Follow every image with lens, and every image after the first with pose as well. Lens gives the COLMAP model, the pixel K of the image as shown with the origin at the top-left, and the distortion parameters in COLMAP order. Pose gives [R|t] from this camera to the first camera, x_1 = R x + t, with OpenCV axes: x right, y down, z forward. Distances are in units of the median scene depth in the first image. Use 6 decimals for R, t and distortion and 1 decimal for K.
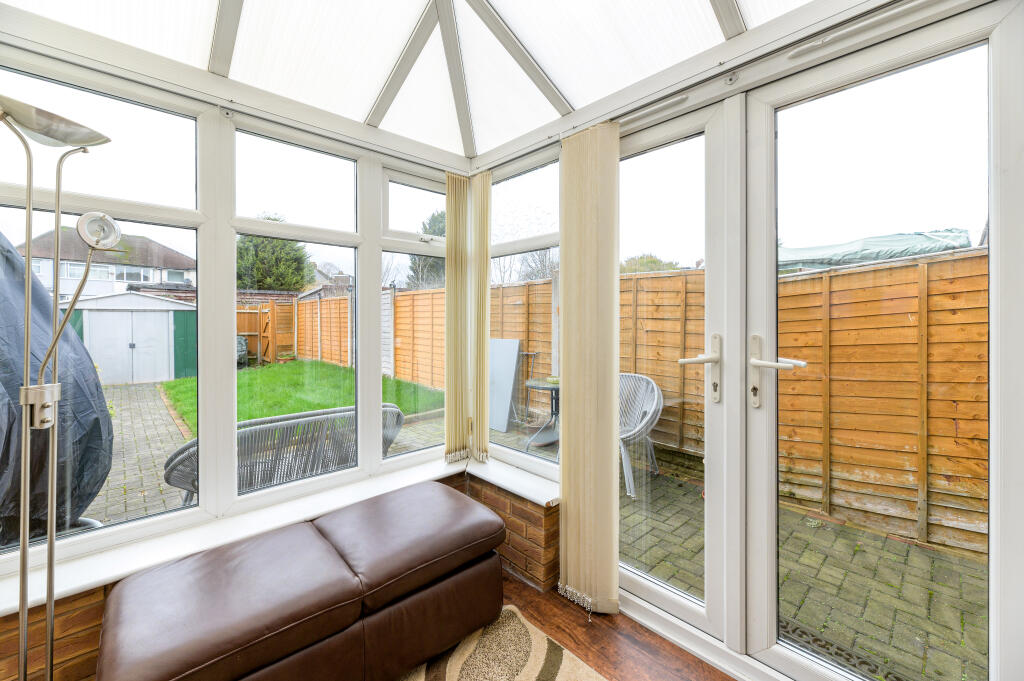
lens RADIAL K [[413.1, 0, 505.1], [0, 413.1, 339.0], [0, 0, 1]] dist [-0.000320, -0.000194]
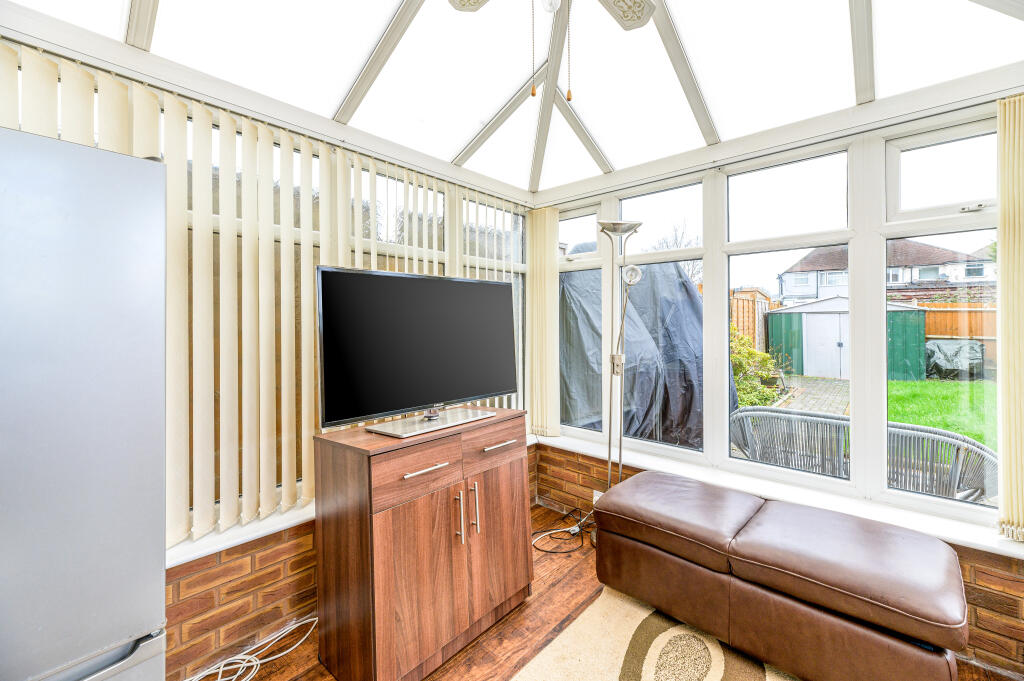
lens RADIAL K [[413.1, 0, 505.1], [0, 413.1, 339.0], [0, 0, 1]] dist [-0.000320, -0.000194]
pose [[0.079061, 0.035751, -0.996228, 0.715849], [-0.038038, 0.998737, 0.032822, -0.008000], [0.996144, 0.035300, 0.080321, 0.233103]]
